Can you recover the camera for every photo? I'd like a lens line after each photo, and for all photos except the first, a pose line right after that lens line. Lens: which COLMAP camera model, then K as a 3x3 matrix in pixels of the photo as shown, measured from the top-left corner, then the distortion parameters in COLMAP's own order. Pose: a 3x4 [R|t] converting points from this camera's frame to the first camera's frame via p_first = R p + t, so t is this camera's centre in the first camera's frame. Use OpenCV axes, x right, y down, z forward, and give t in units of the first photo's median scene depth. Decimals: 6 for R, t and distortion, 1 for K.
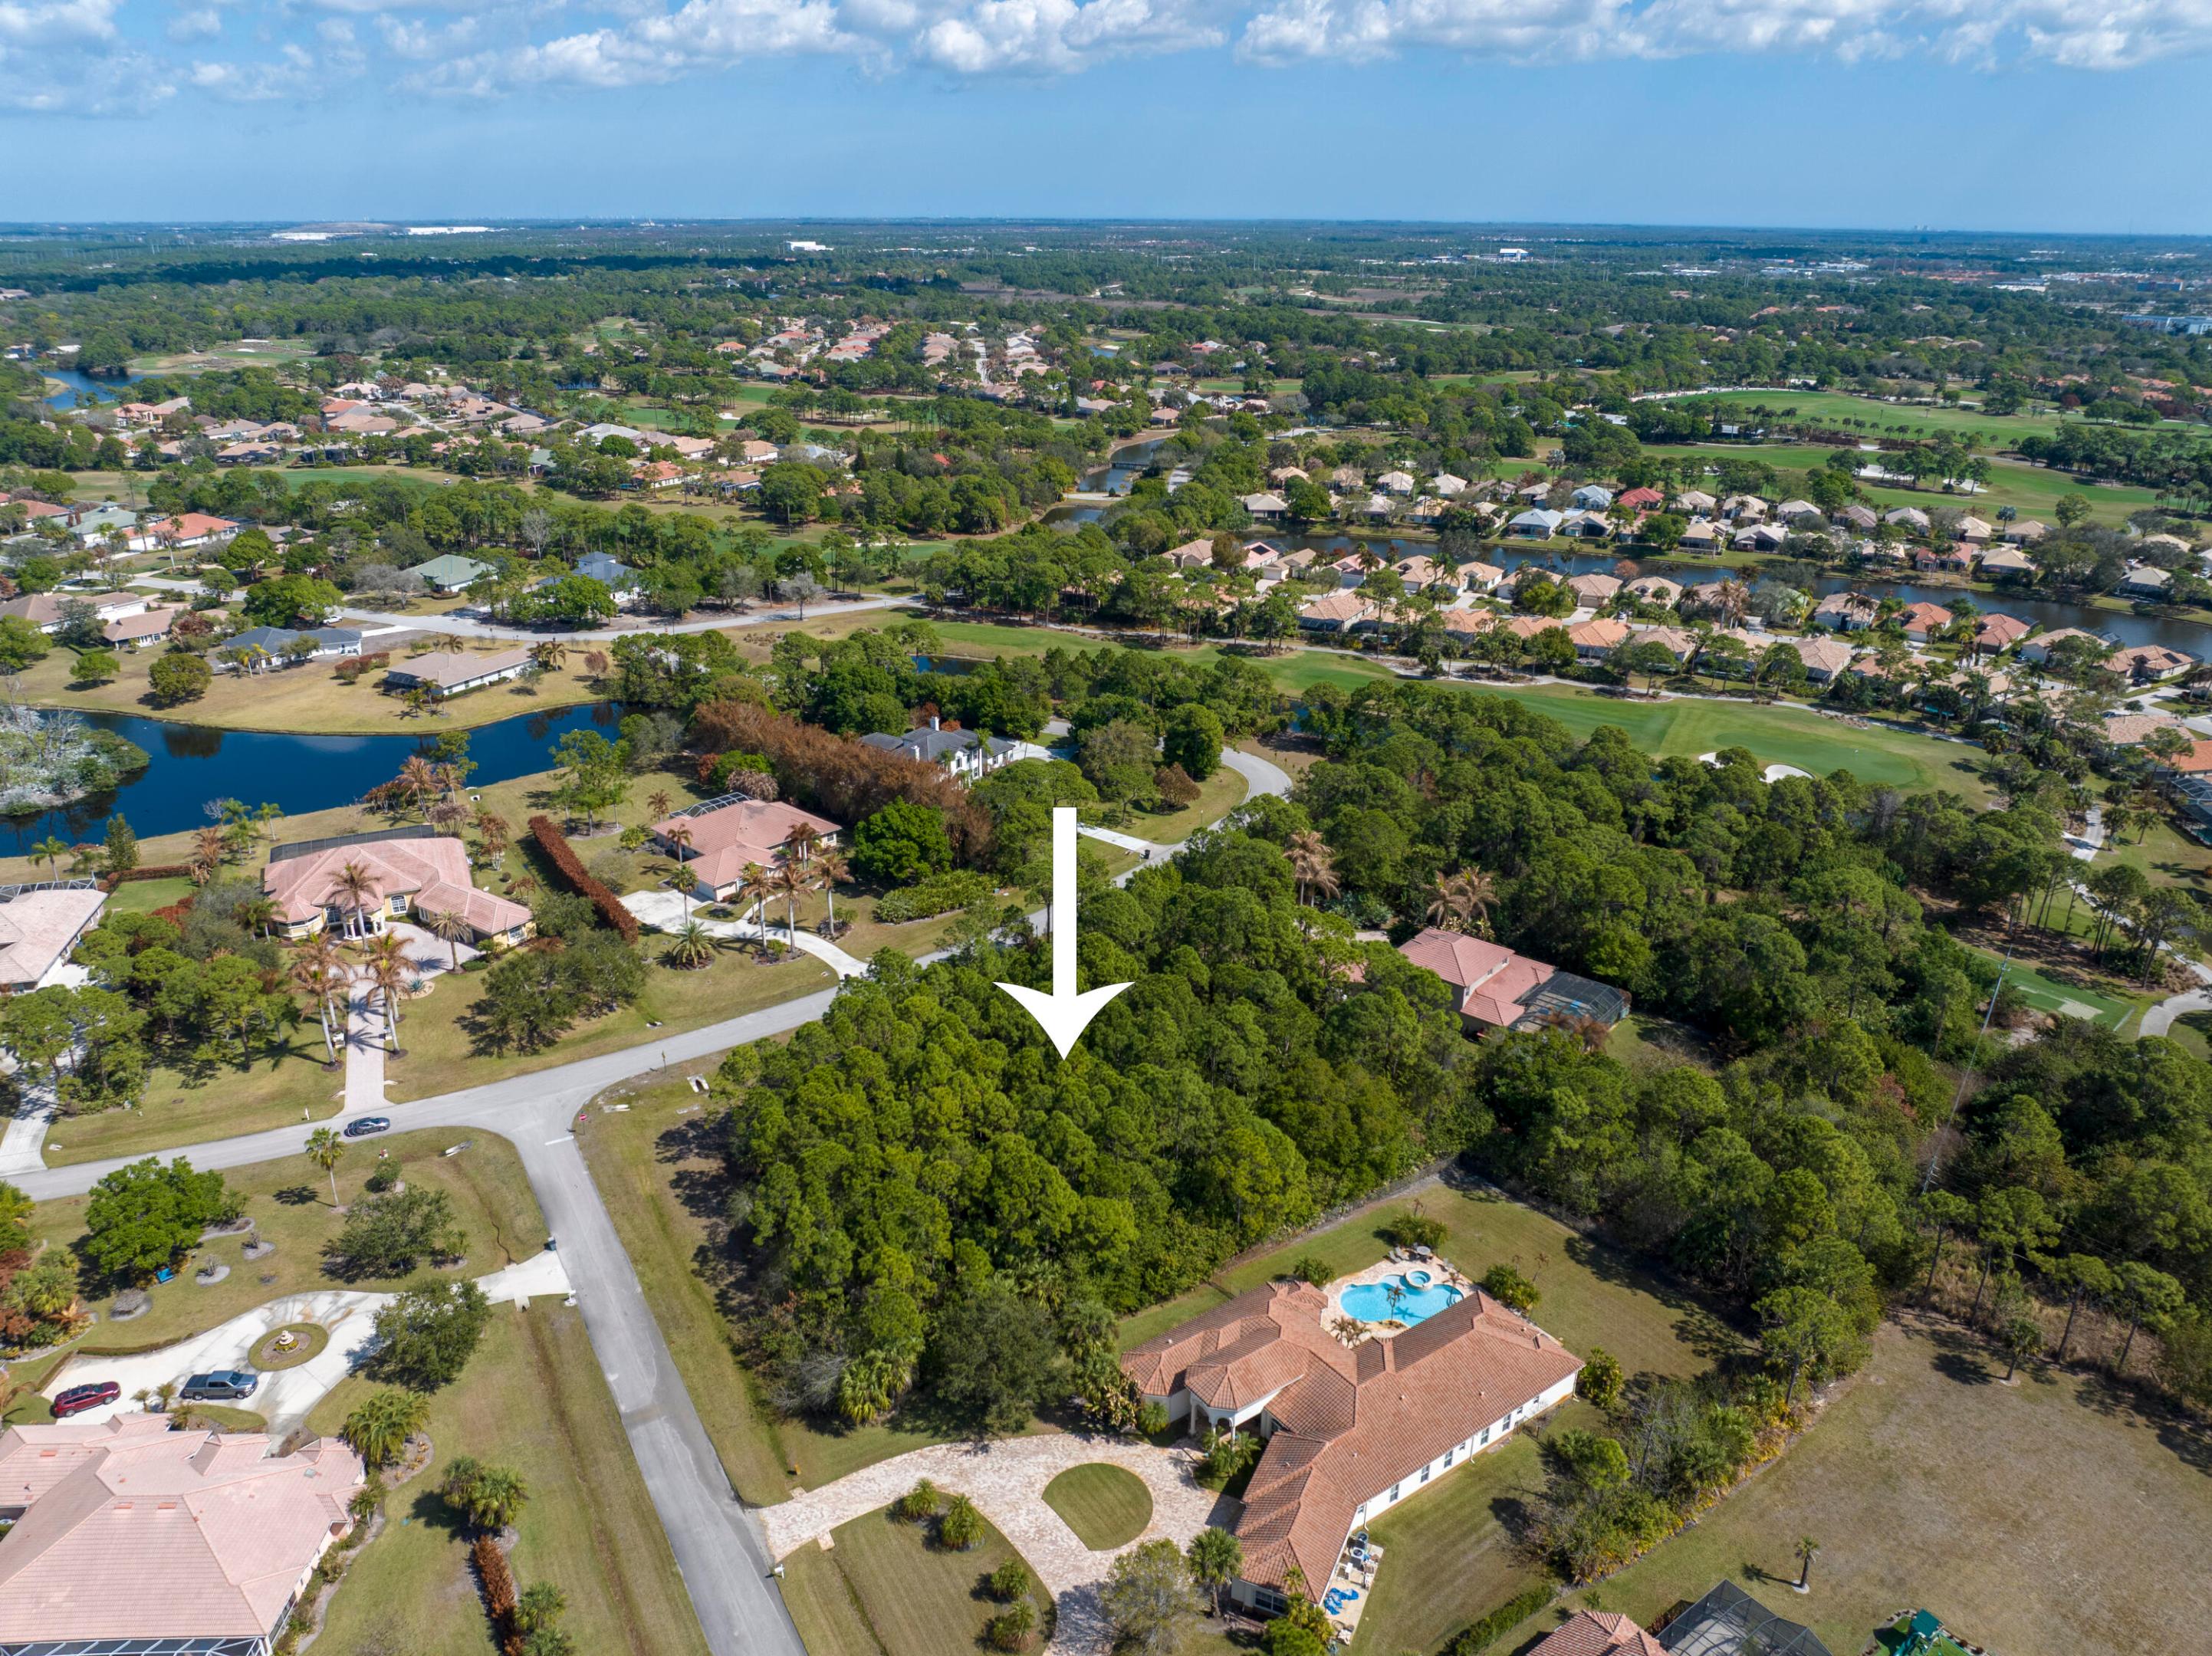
lens RADIAL K [[1554.8, 0, 1110.8], [0, 1554.8, 810.8], [0, 0, 1]] dist [-0.030945, -0.007637]
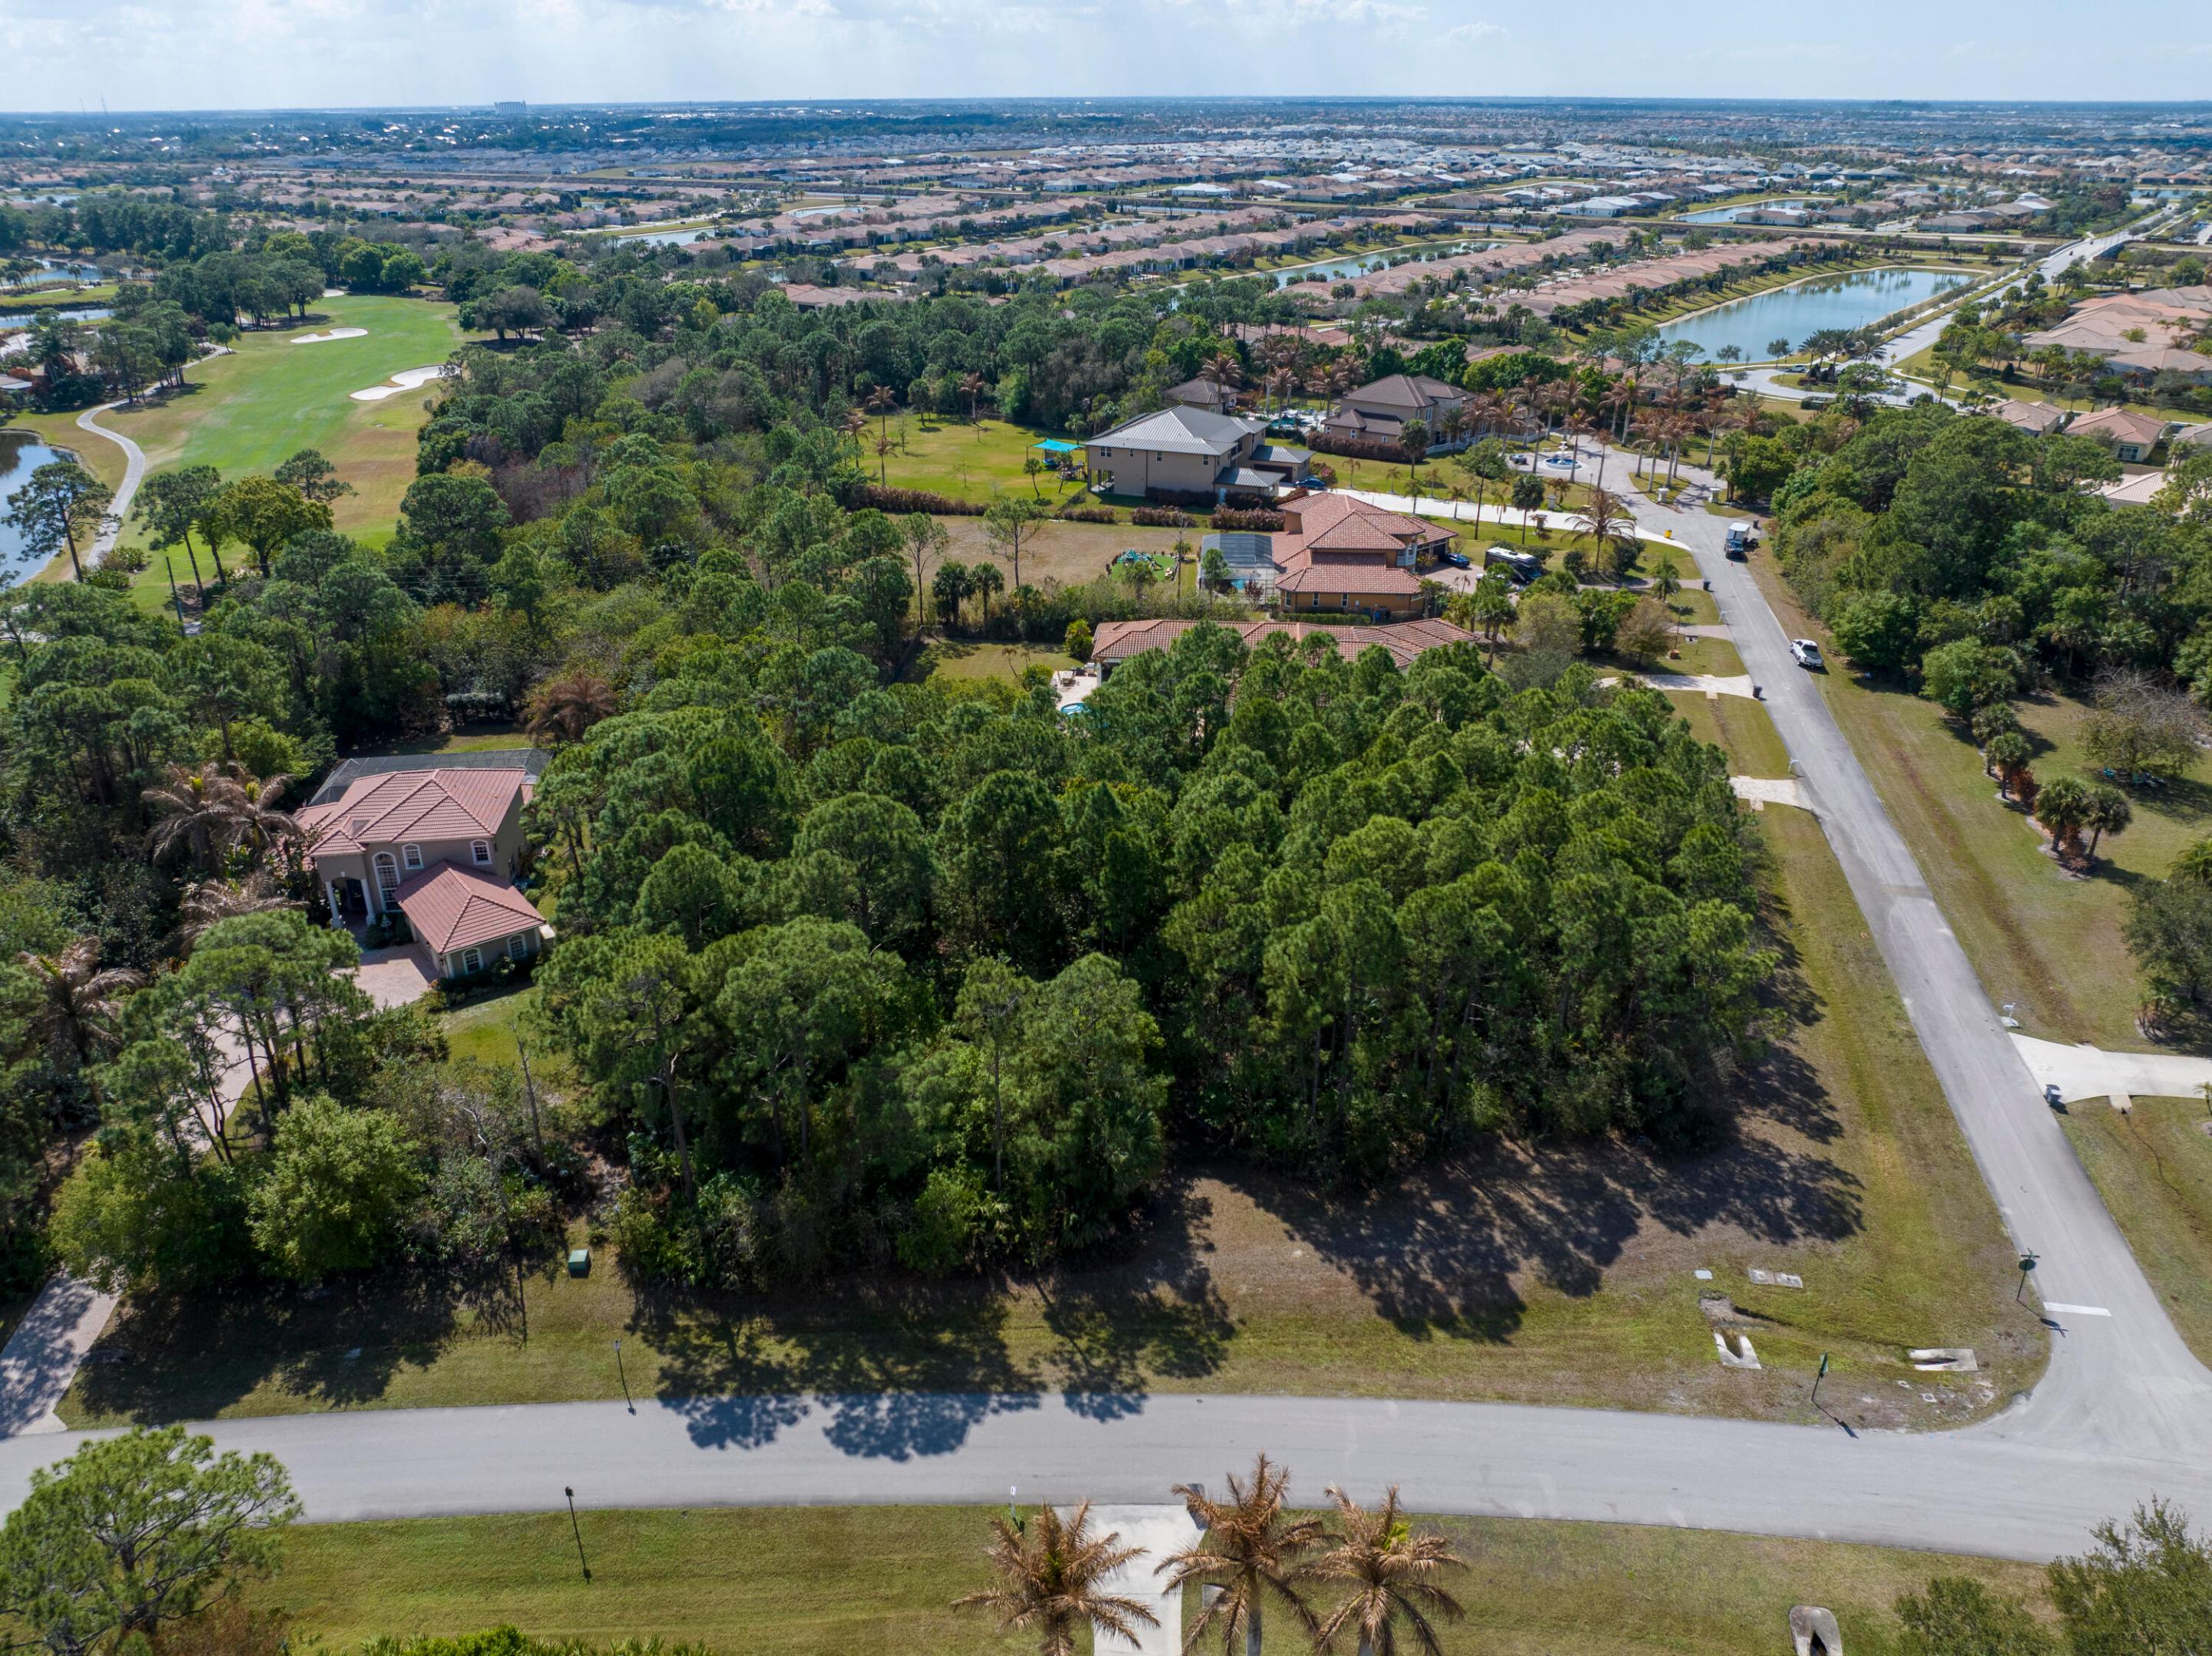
lens RADIAL K [[1577.1, 0, 1093.4], [0, 1577.1, 830.5], [0, 0, 1]] dist [-0.035036, -0.001342]
pose [[-0.744813, -0.292567, 0.599715, -0.438917], [0.236403, 0.724764, 0.647171, -0.295919], [-0.623993, 0.623796, -0.470650, 1.538019]]
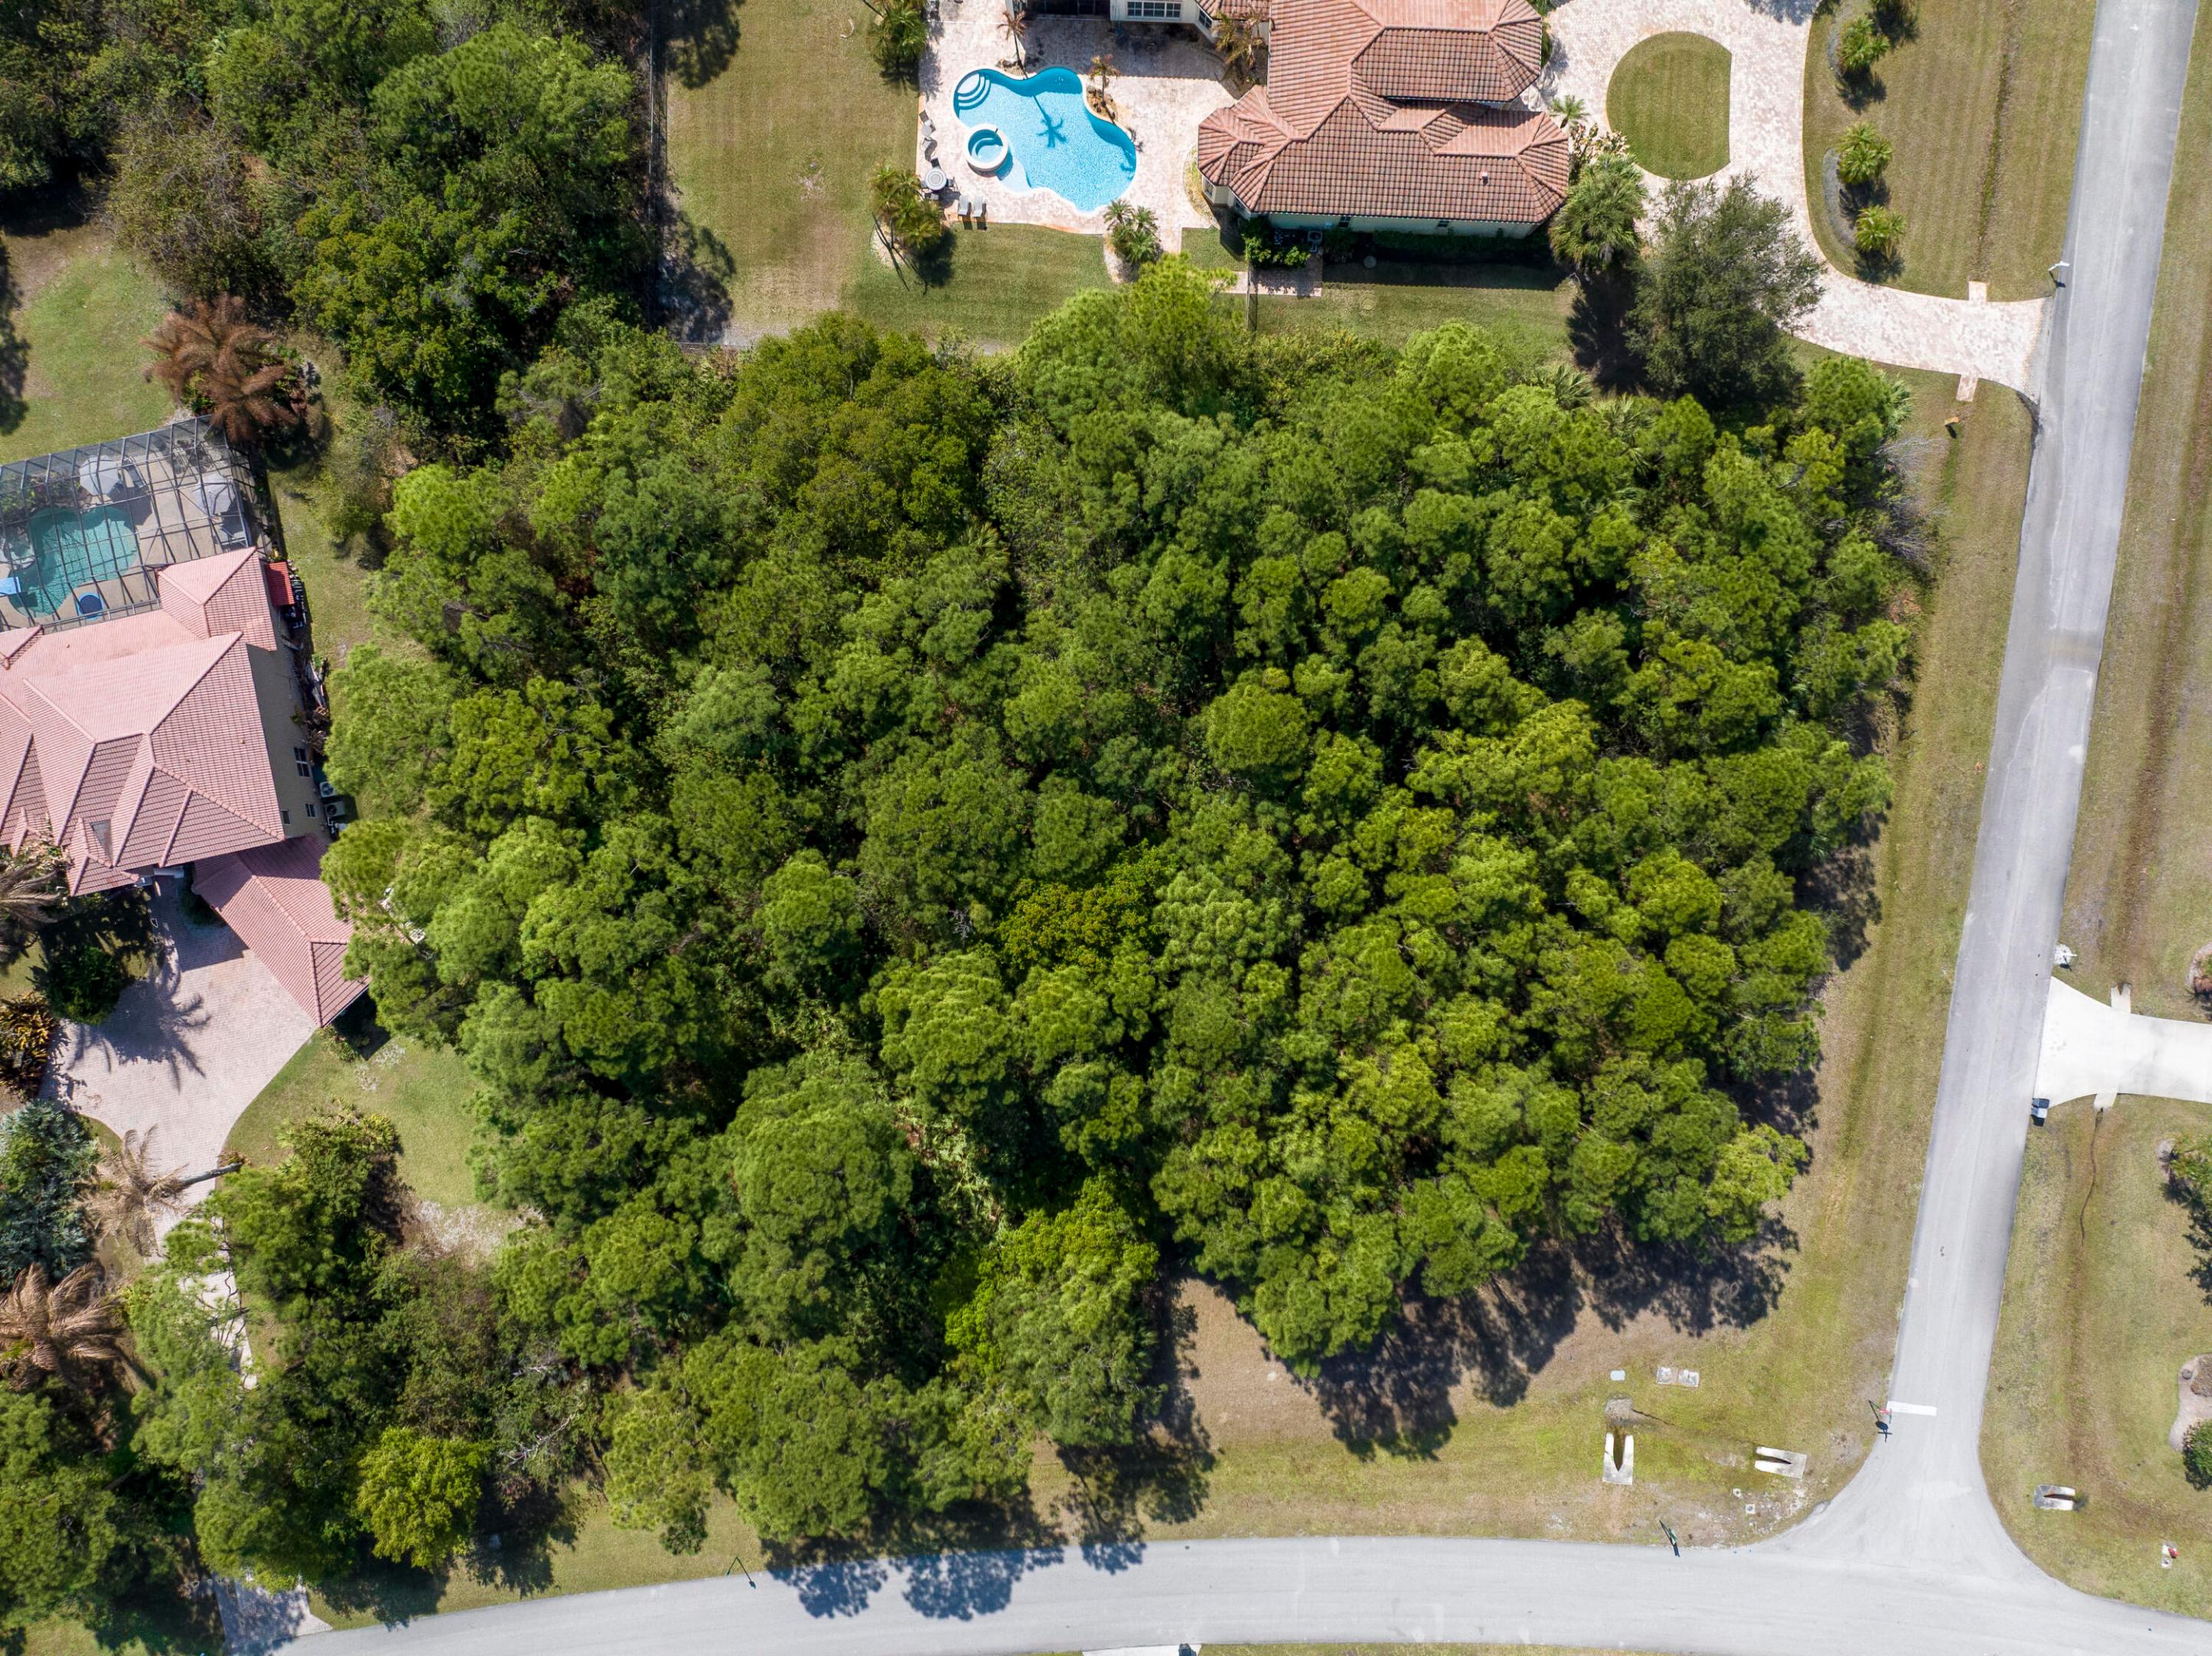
lens RADIAL K [[1554.8, 0, 1110.8], [0, 1554.8, 810.8], [0, 0, 1]] dist [-0.030945, -0.007637]
pose [[-0.786176, -0.617835, -0.014363, 0.006288], [0.215287, -0.295583, 0.930743, -0.341770], [-0.579291, 0.728636, 0.365392, 0.956234]]
